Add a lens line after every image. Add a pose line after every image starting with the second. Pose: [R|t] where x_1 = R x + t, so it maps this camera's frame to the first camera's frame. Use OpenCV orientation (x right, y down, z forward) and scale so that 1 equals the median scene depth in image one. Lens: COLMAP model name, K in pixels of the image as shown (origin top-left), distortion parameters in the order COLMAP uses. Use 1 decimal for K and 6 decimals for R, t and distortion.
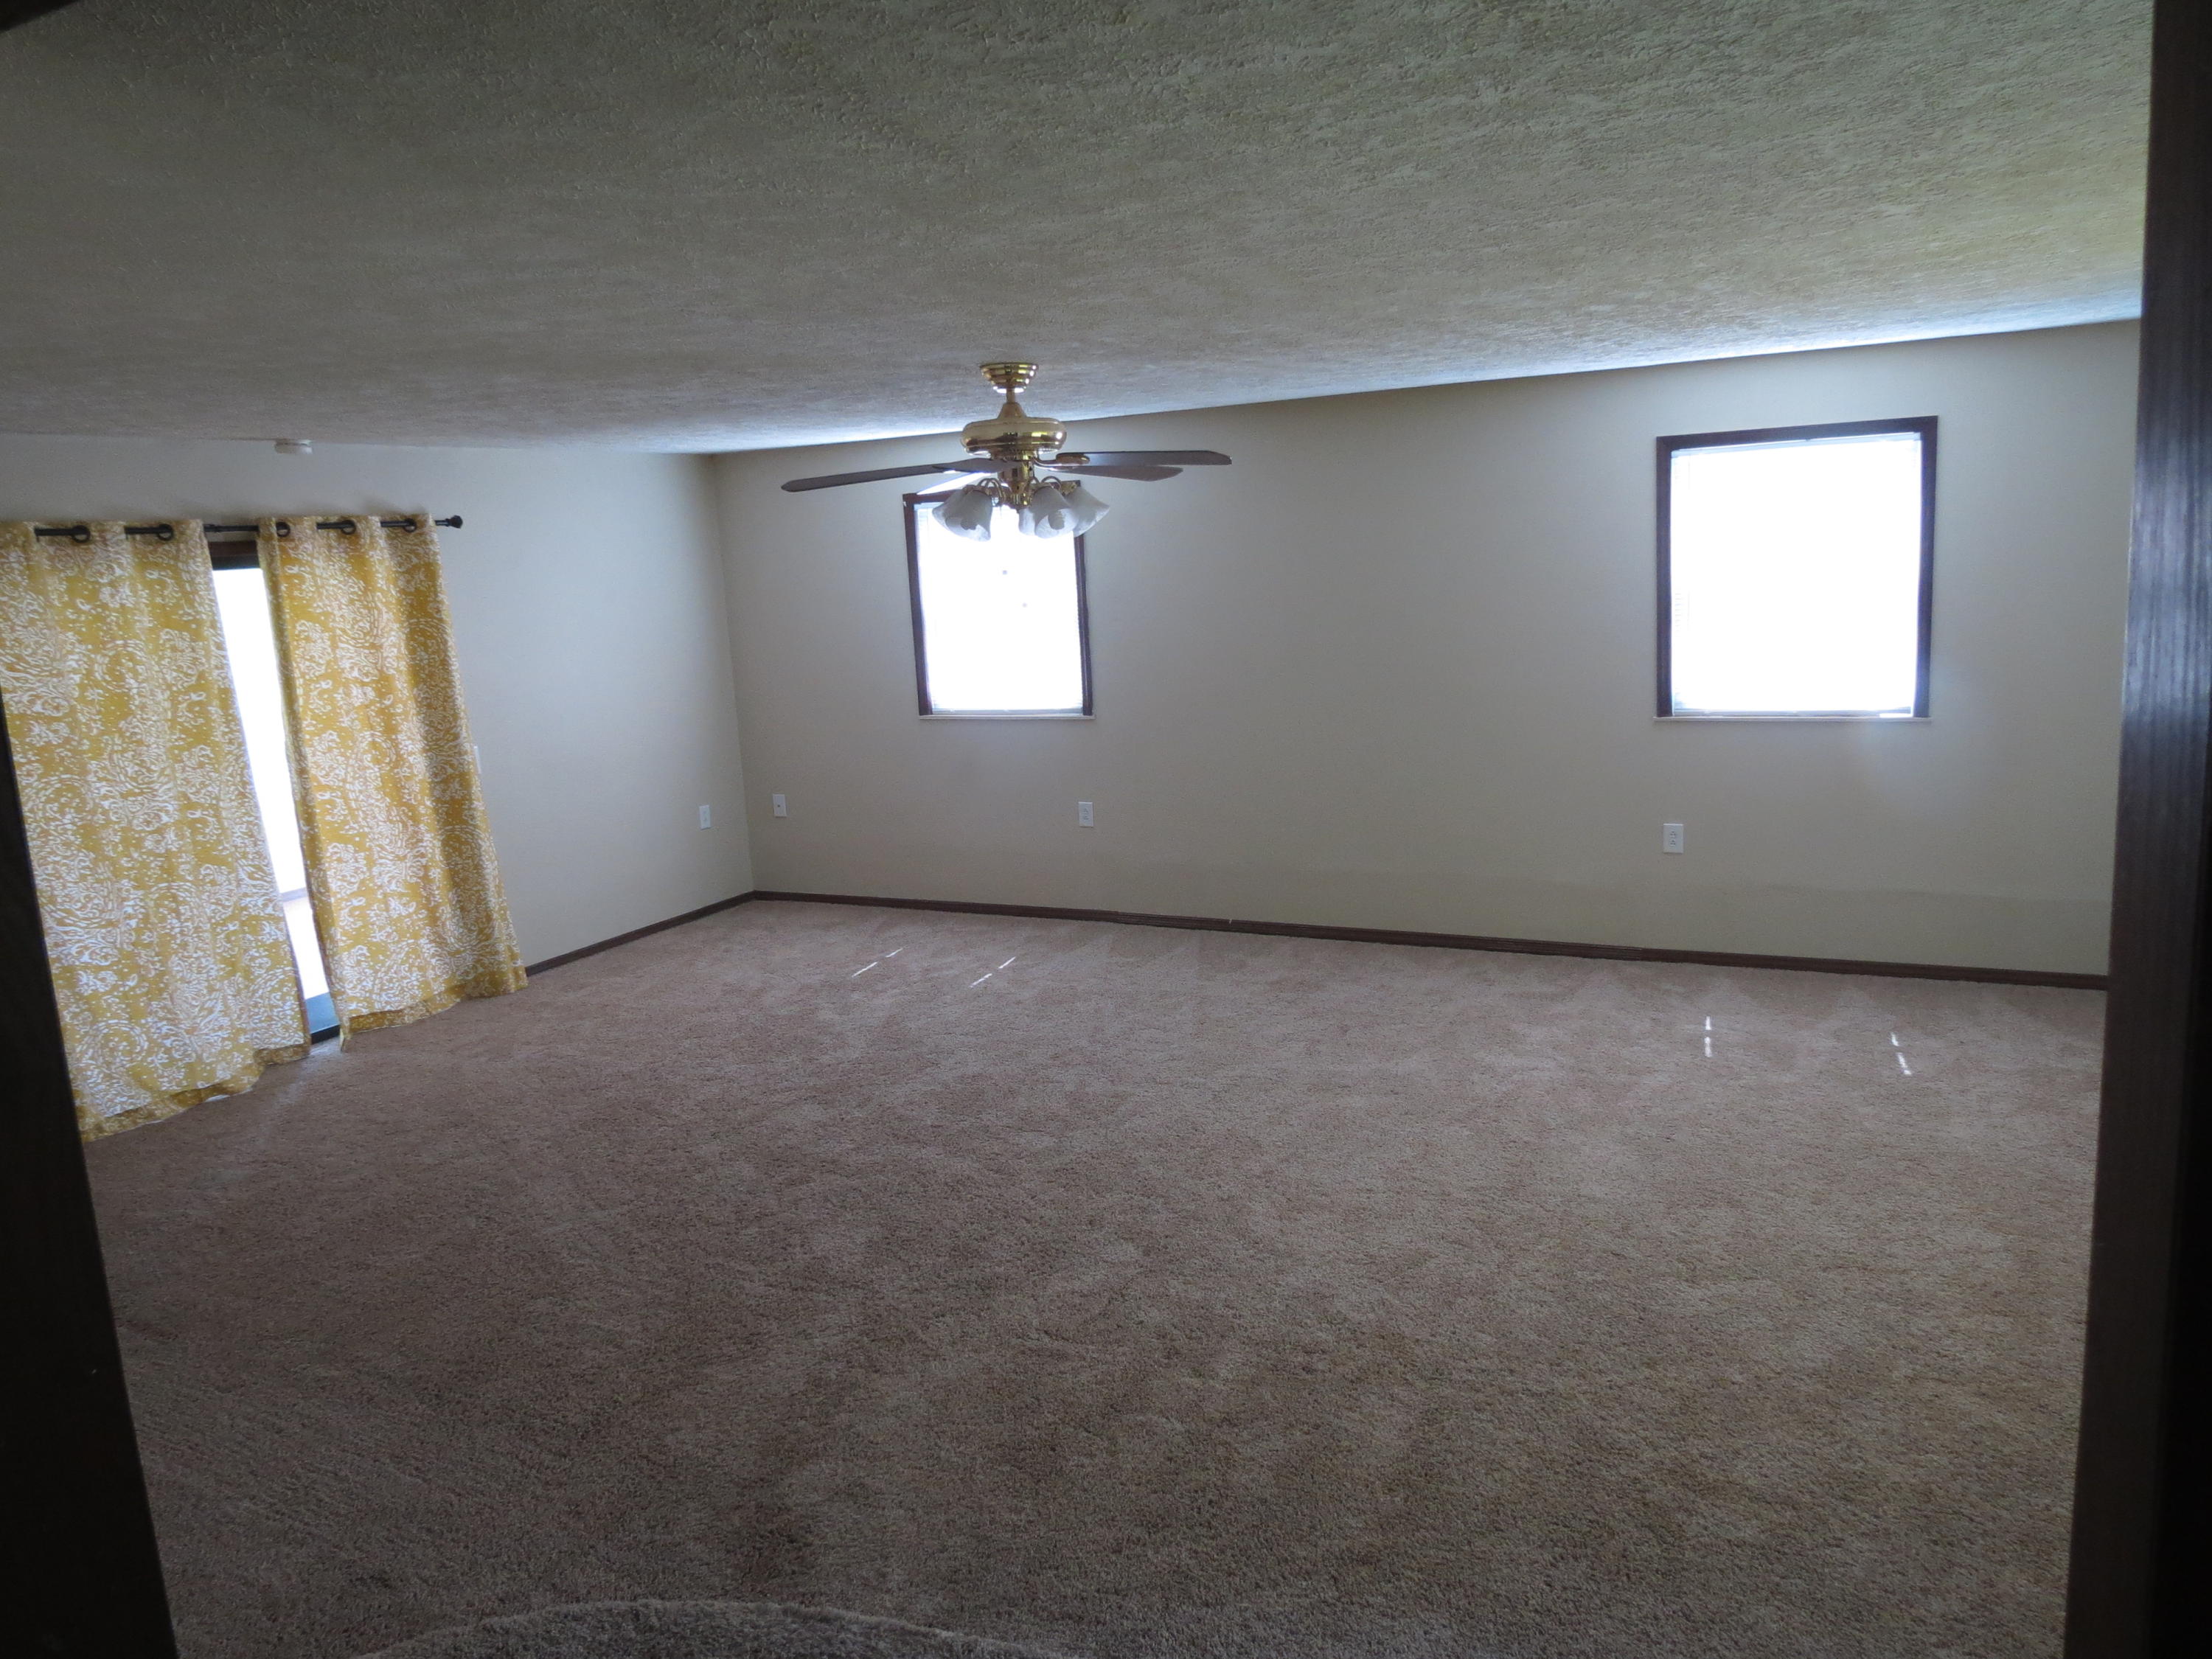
lens RADIAL K [[1602.1, 0, 1106.0], [0, 1602.1, 829.5], [0, 0, 1]] dist [-0.023395, -0.002608]
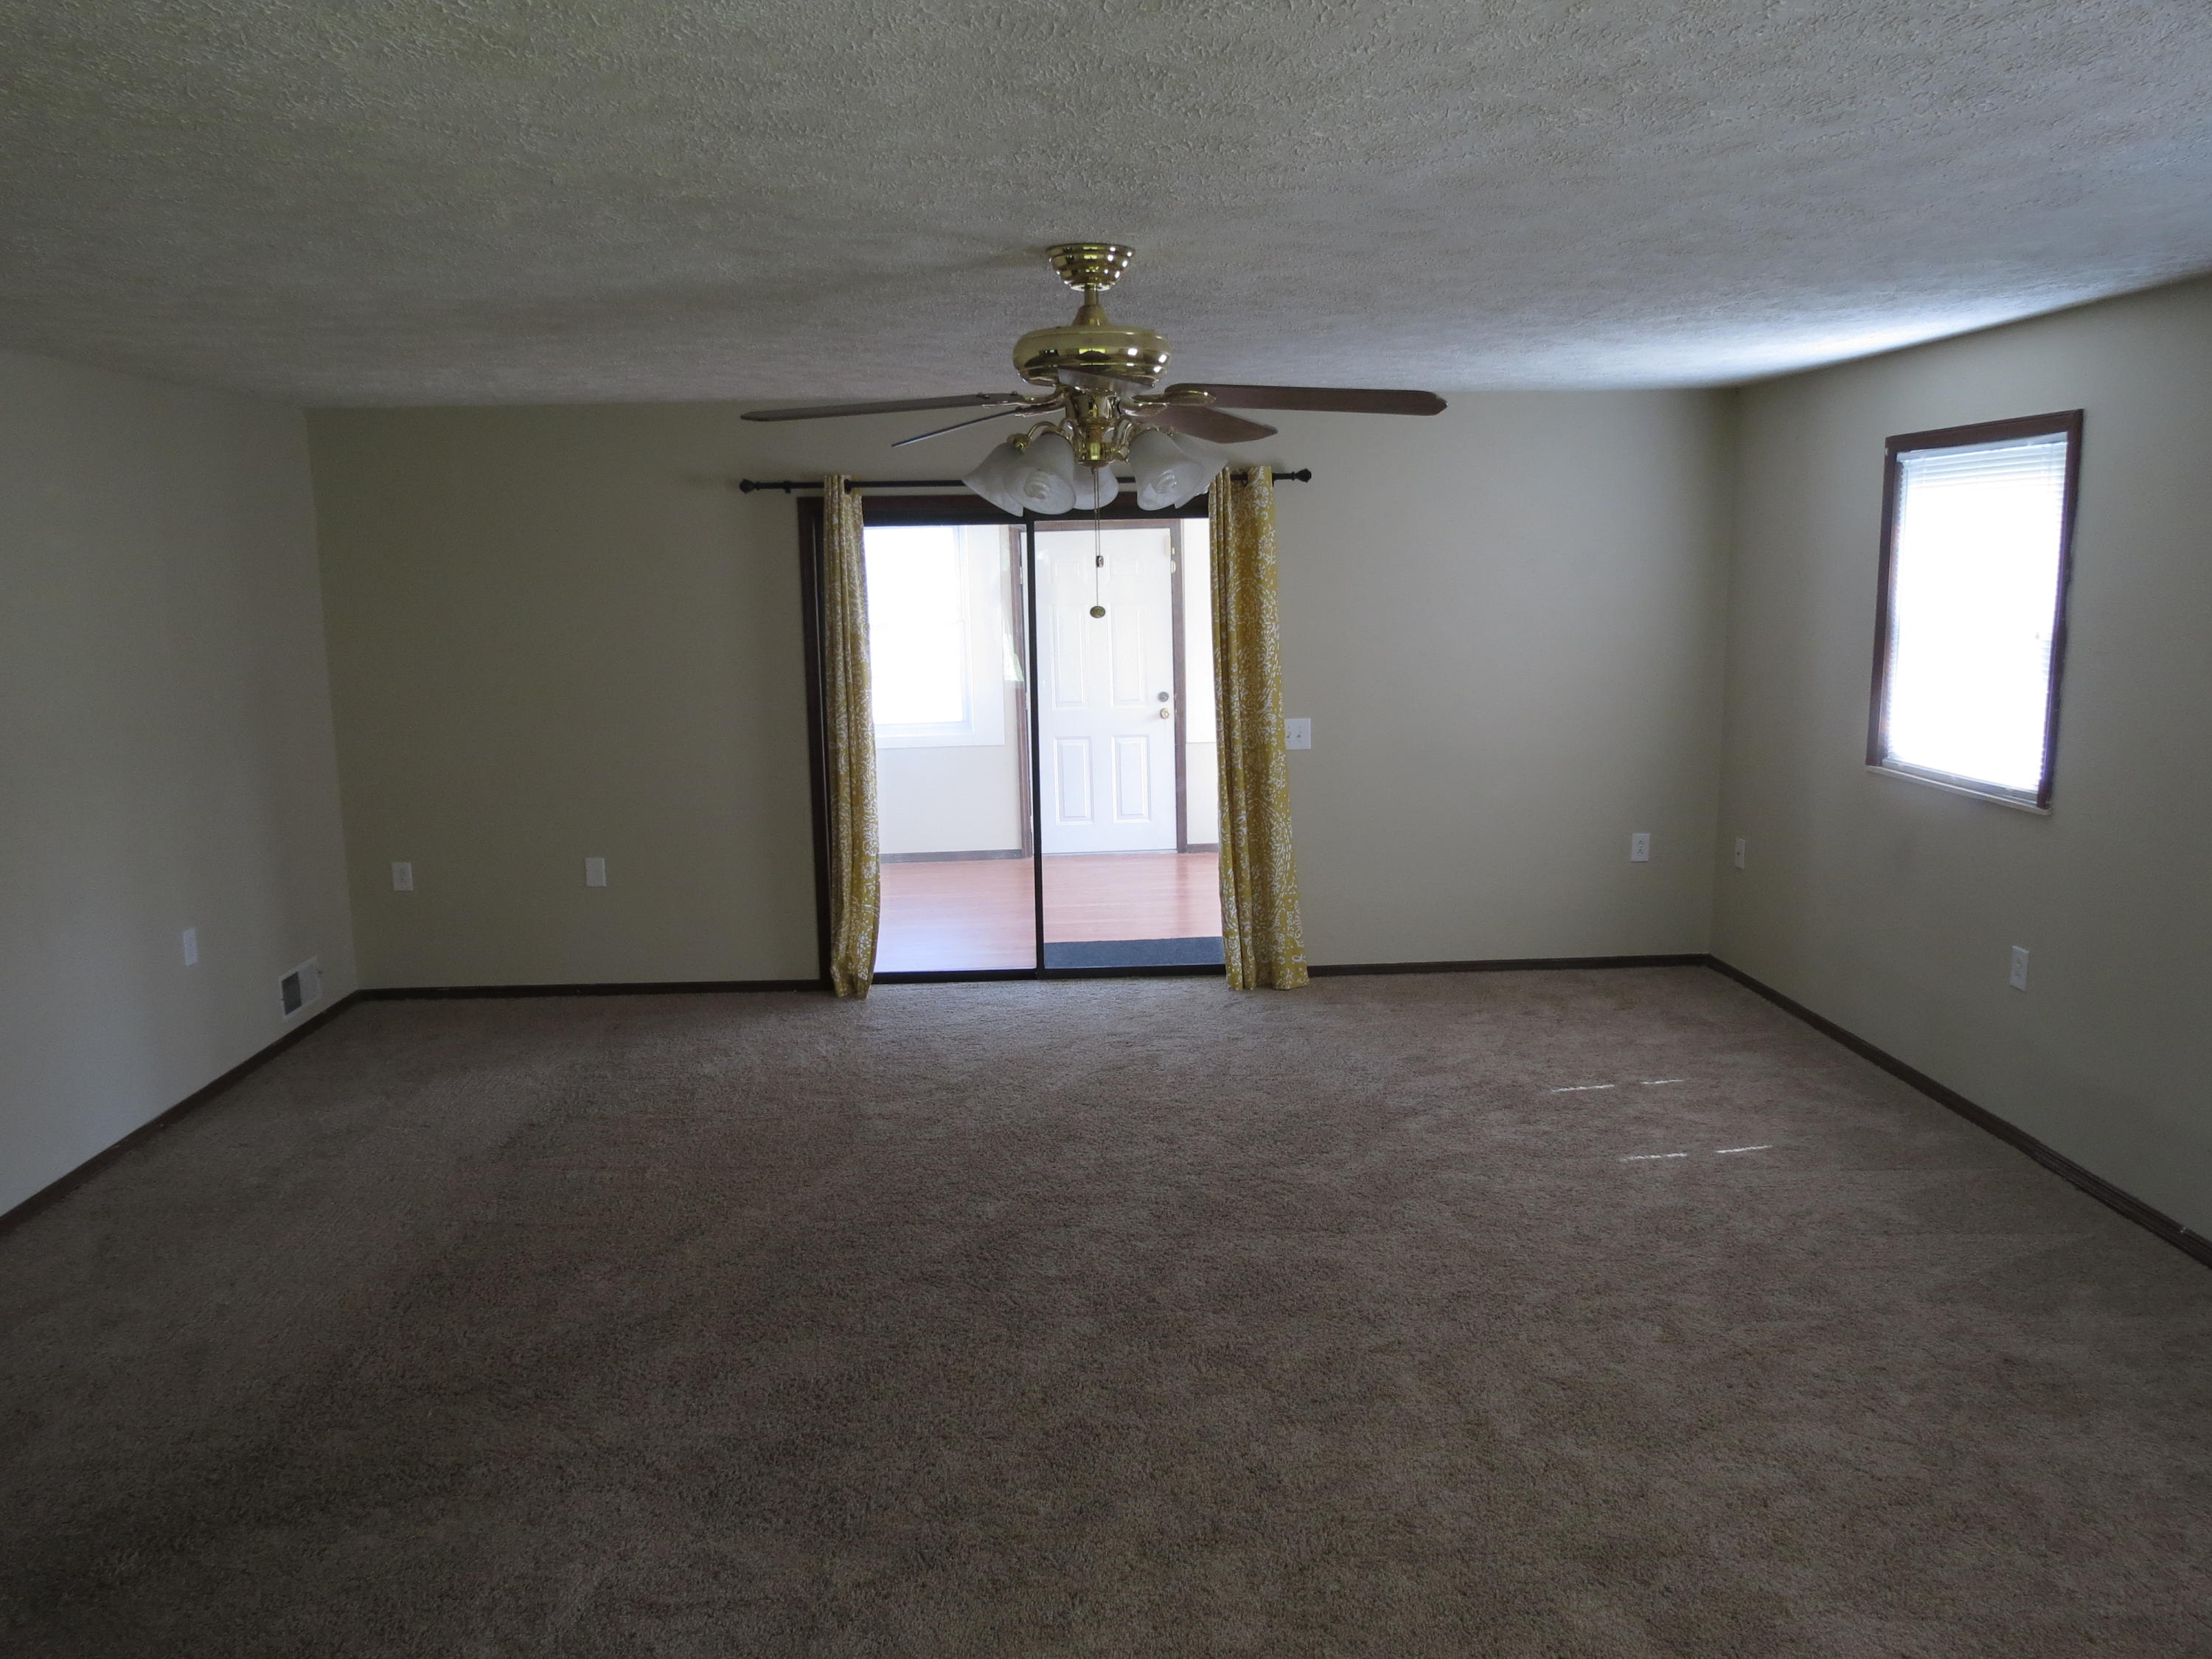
lens RADIAL K [[1602.1, 0, 1106.0], [0, 1602.1, 829.5], [0, 0, 1]] dist [-0.023395, -0.002608]
pose [[0.478512, 0.189843, -0.857313, 0.385835], [-0.160367, 0.978822, 0.127241, -0.096558], [0.863313, 0.076598, 0.498822, 0.477946]]
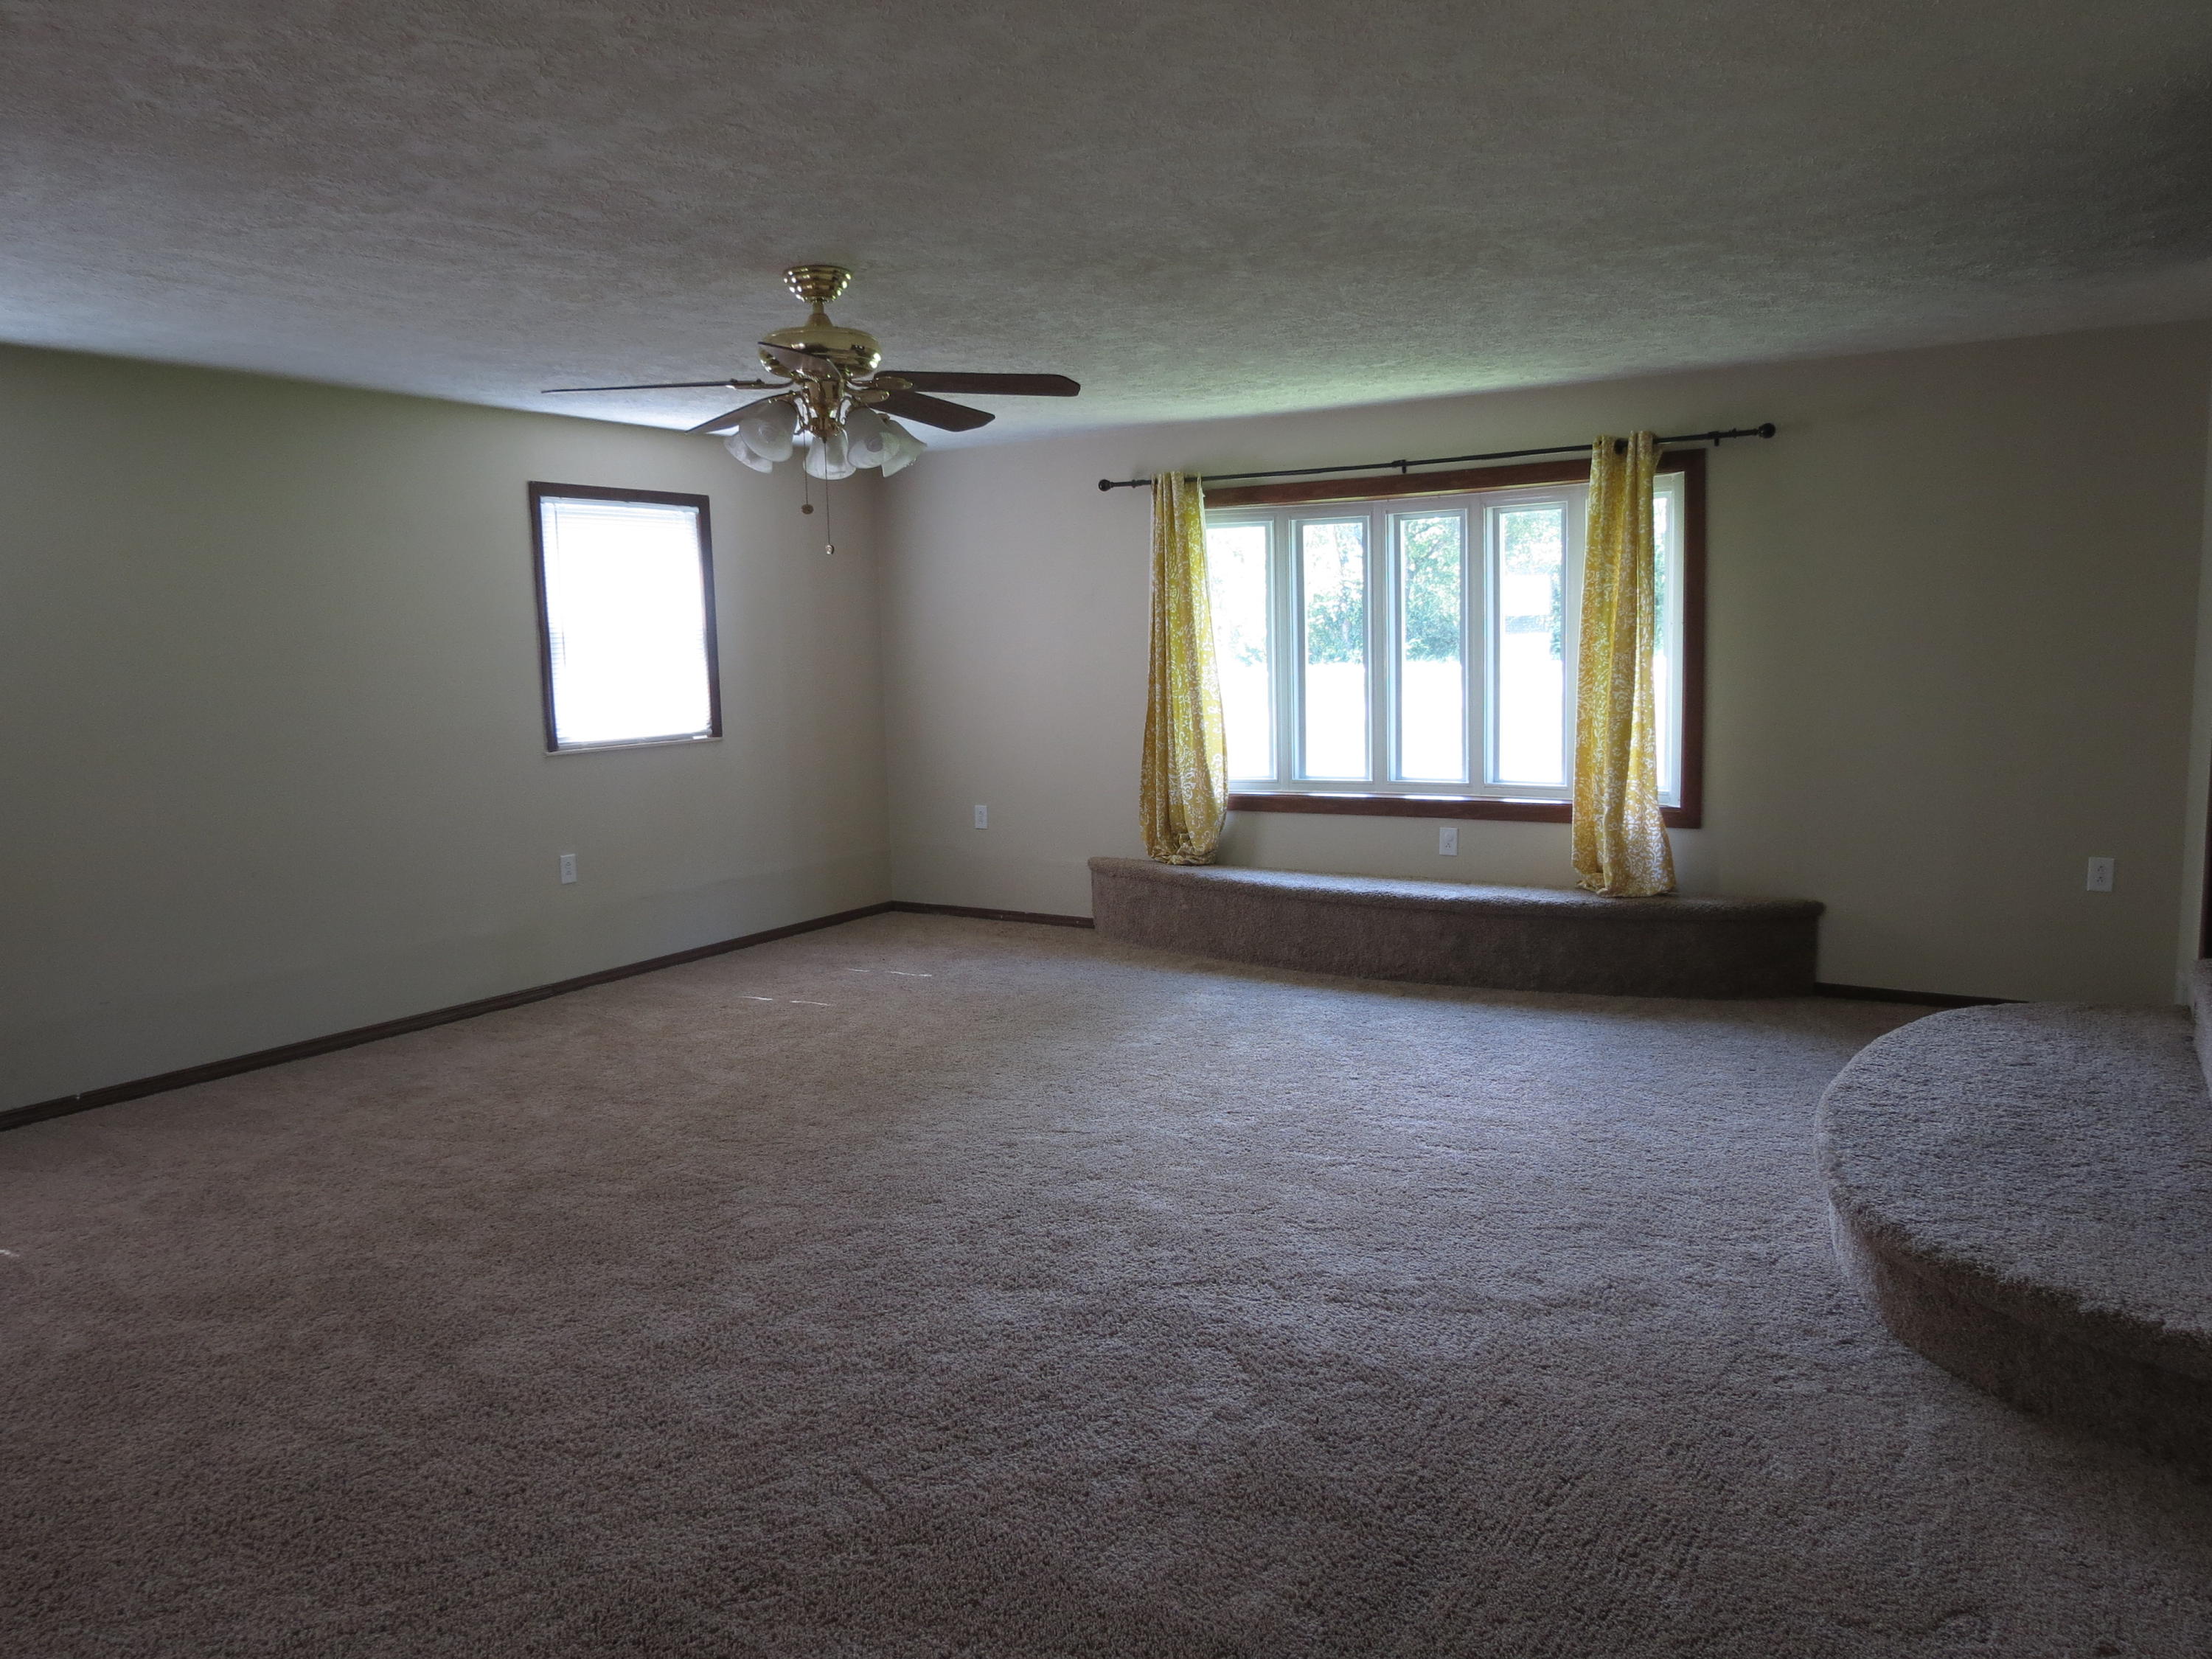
lens RADIAL K [[1562.0, 0, 1106.0], [0, 1562.0, 829.5], [0, 0, 1]] dist [-0.007960, -0.000591]
pose [[0.078465, -0.067528, 0.994627, -0.624120], [0.194156, 0.979634, 0.051193, -0.003615], [-0.977828, 0.189096, 0.089978, 0.566310]]
